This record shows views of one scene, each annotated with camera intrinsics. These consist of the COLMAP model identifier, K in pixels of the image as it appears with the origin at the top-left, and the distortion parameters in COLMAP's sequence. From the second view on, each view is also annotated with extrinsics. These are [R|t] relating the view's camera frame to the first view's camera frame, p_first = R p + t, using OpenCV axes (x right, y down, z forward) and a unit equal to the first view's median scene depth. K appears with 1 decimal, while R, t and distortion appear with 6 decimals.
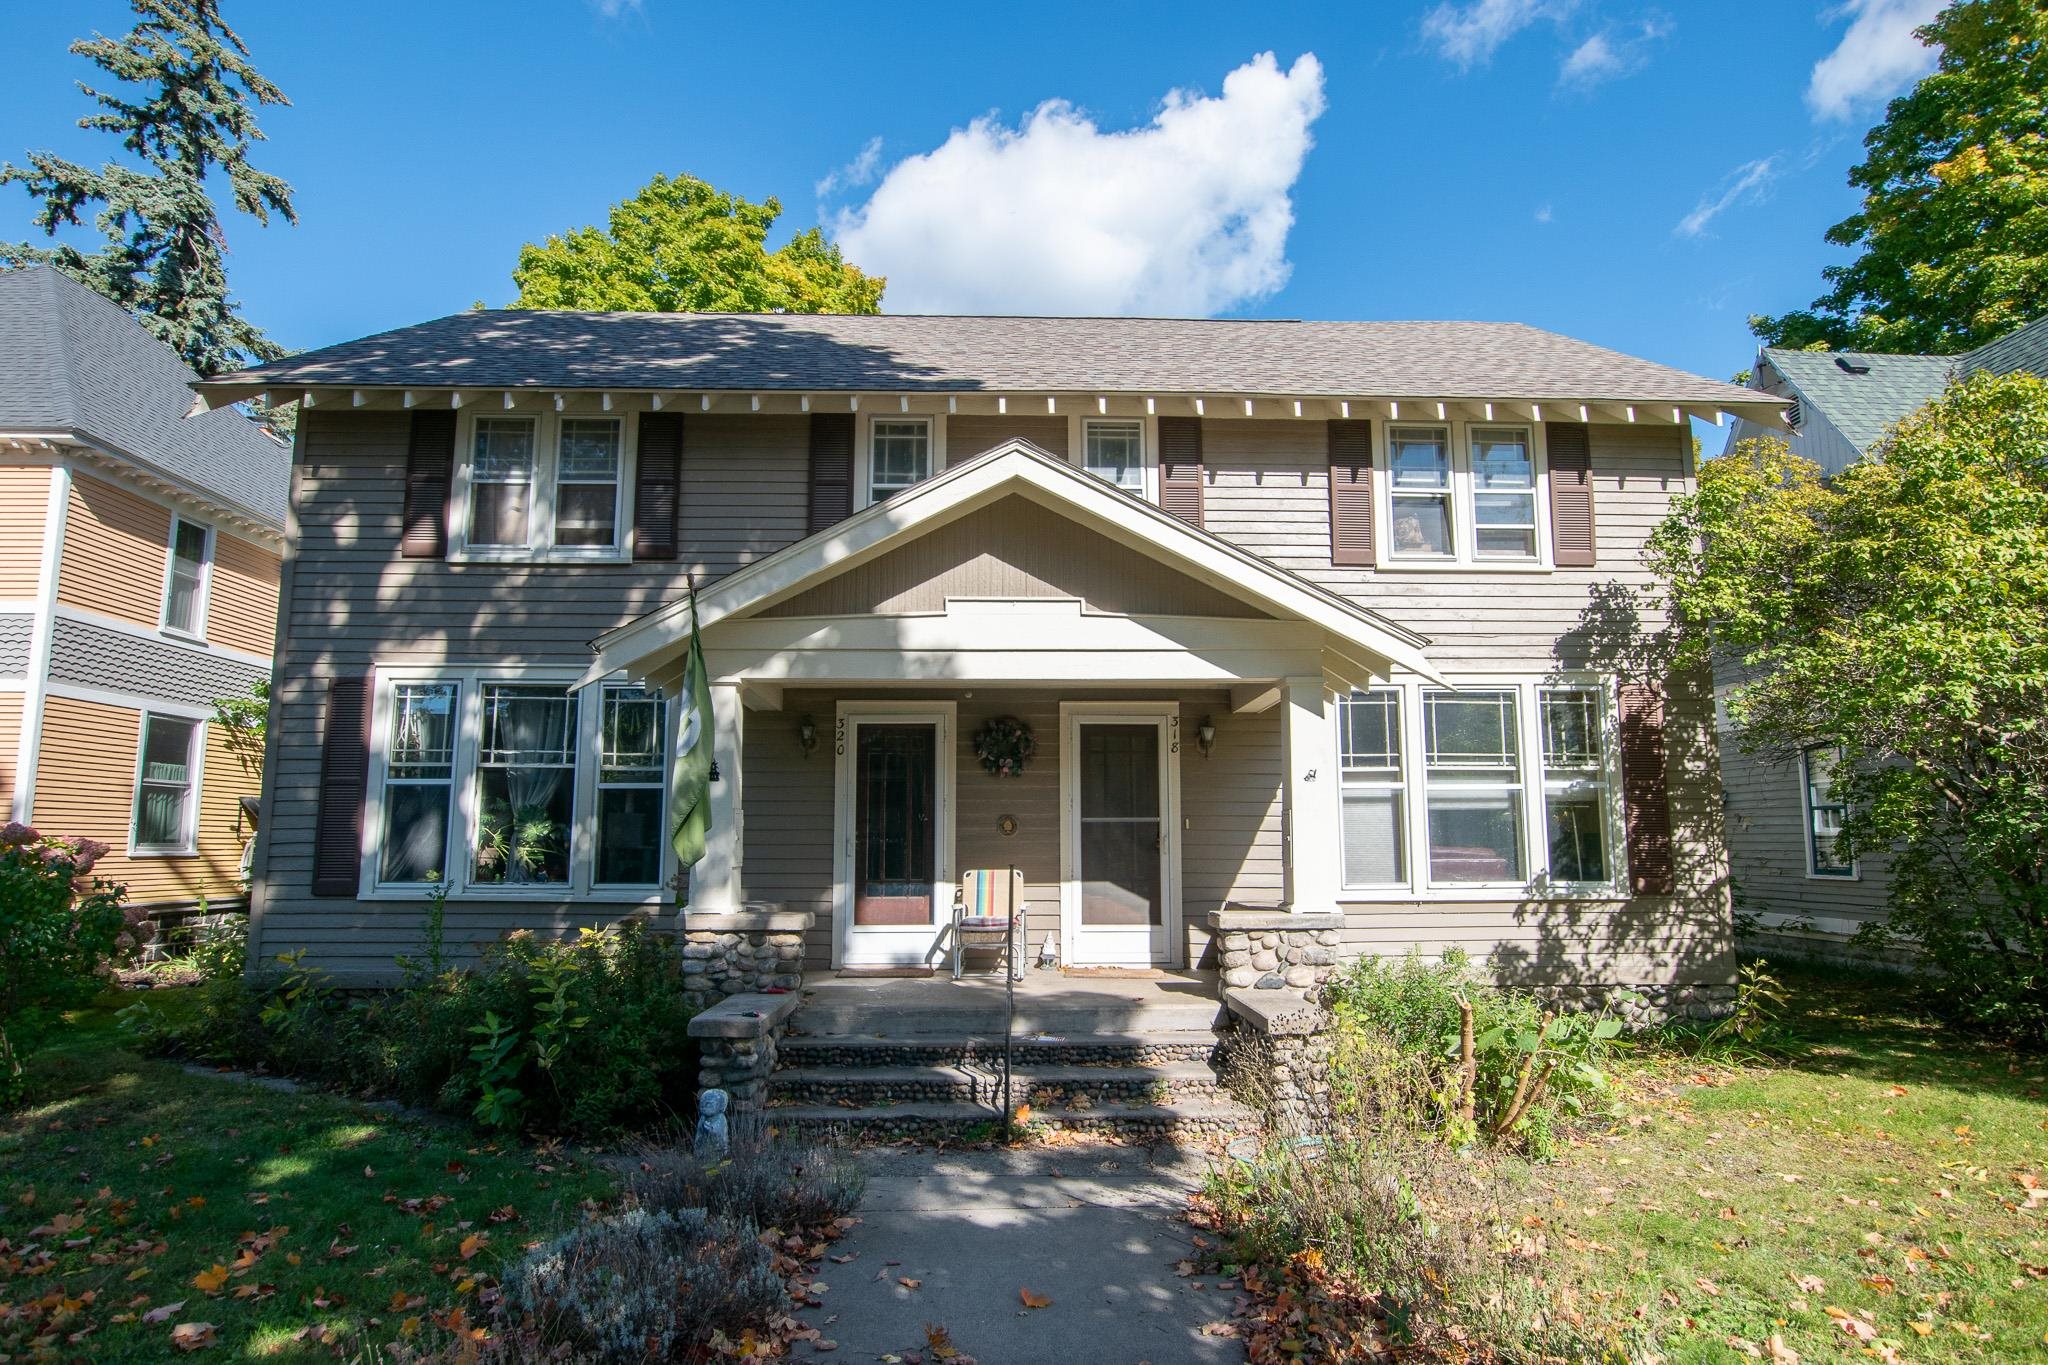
lens RADIAL K [[1100.8, 0, 1023.0], [0, 1100.8, 691.1], [0, 0, 1]] dist [-0.035147, 0.014244]
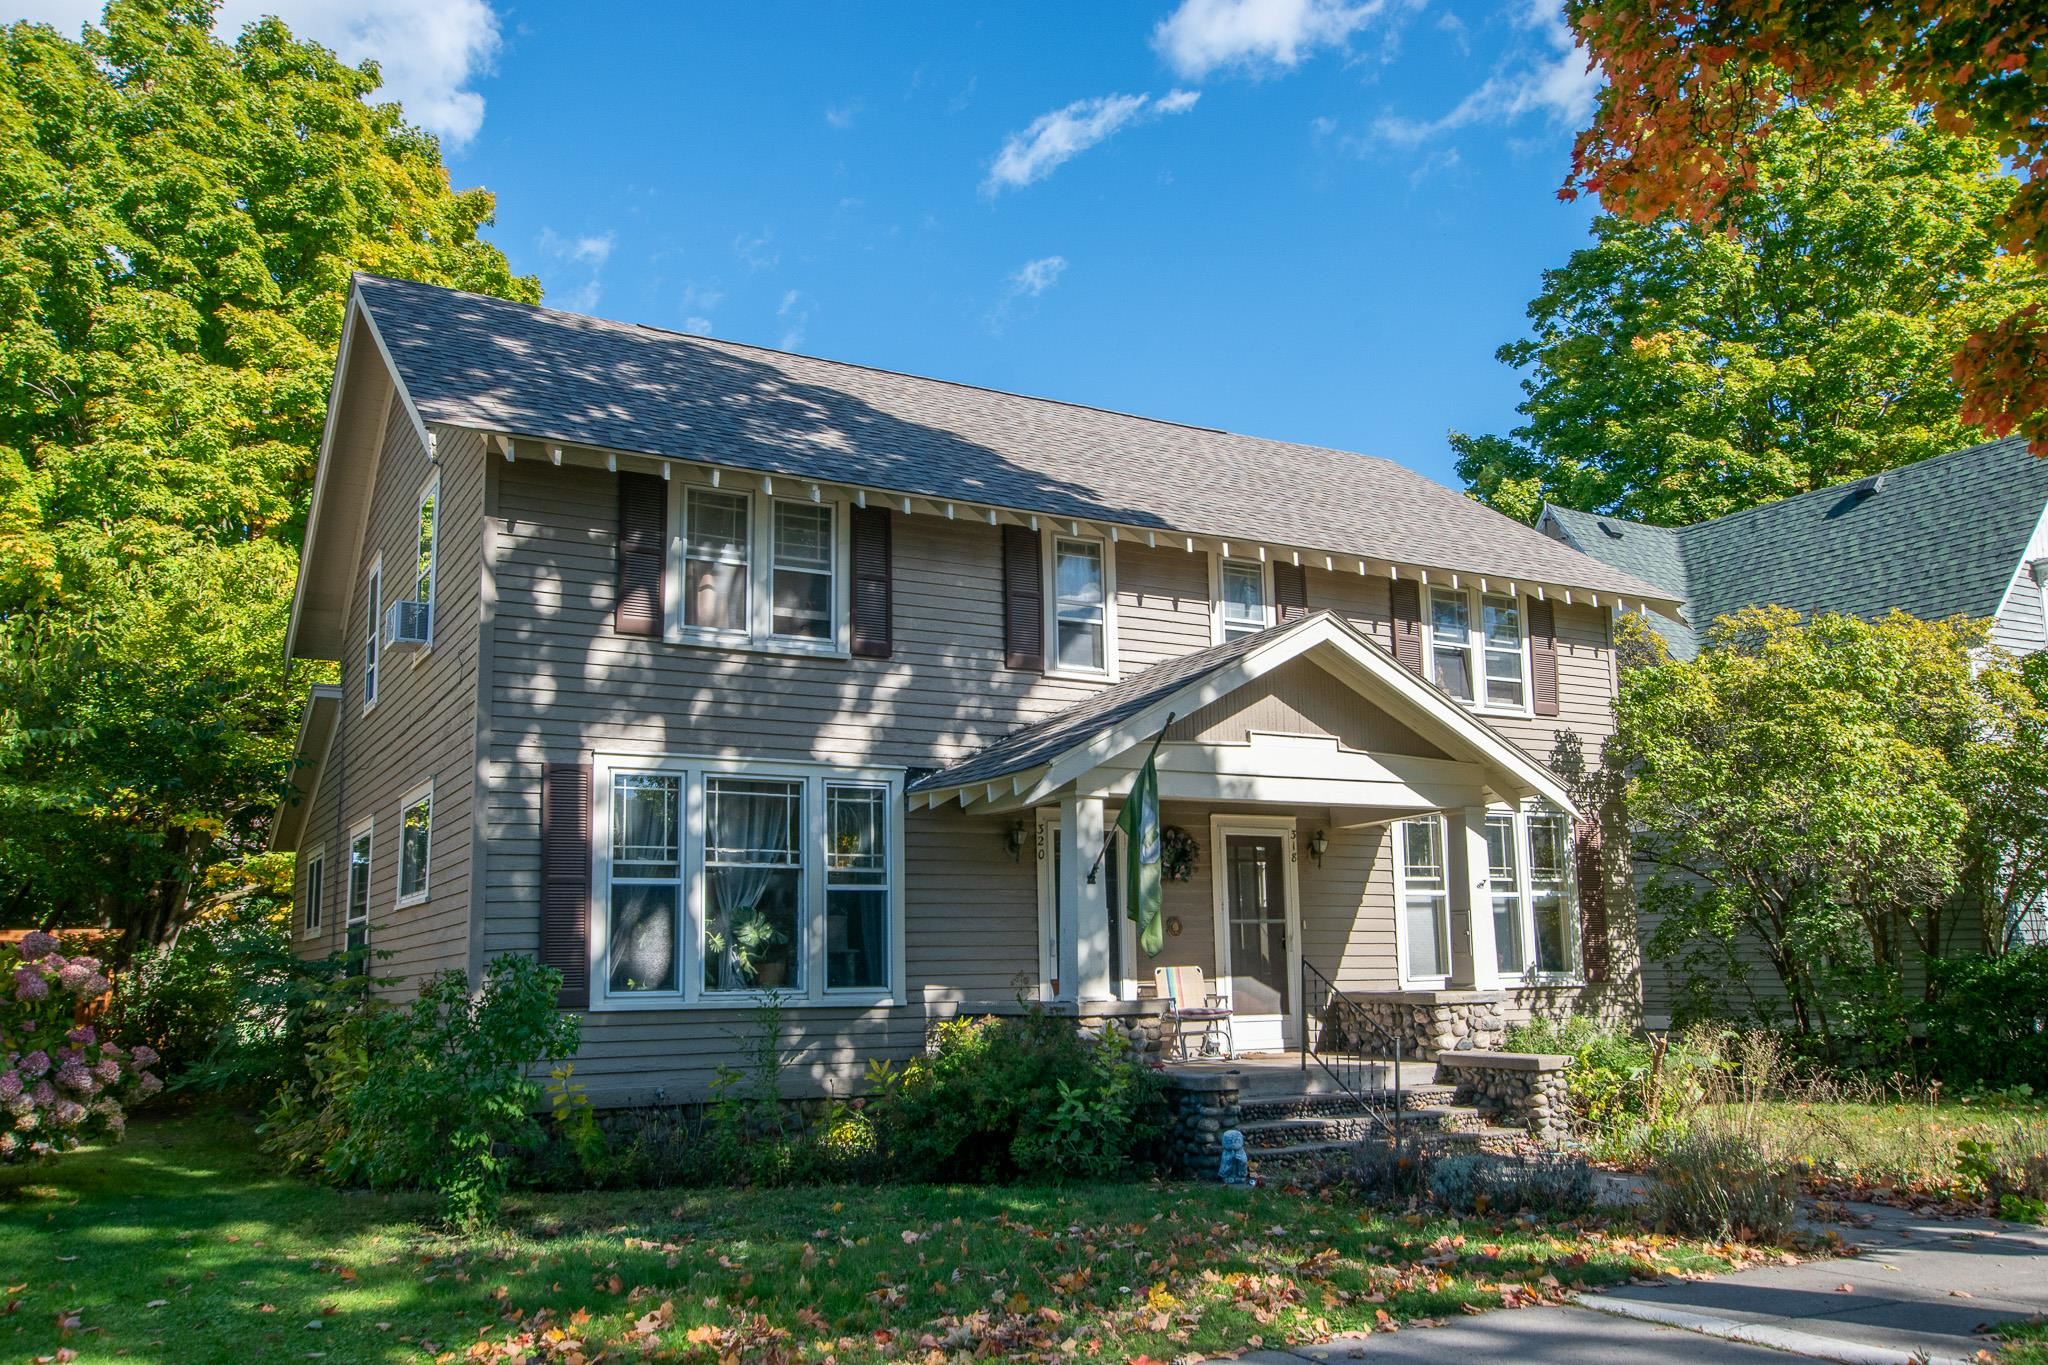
lens RADIAL K [[1636.9, 0, 1024.0], [0, 1636.9, 682.5], [0, 0, 1]] dist [-0.008766, -0.001498]
pose [[0.882595, 0.067659, 0.465240, -0.904828], [-0.047467, 0.997358, -0.054996, -0.022856], [-0.467732, 0.026455, 0.883474, -0.366727]]
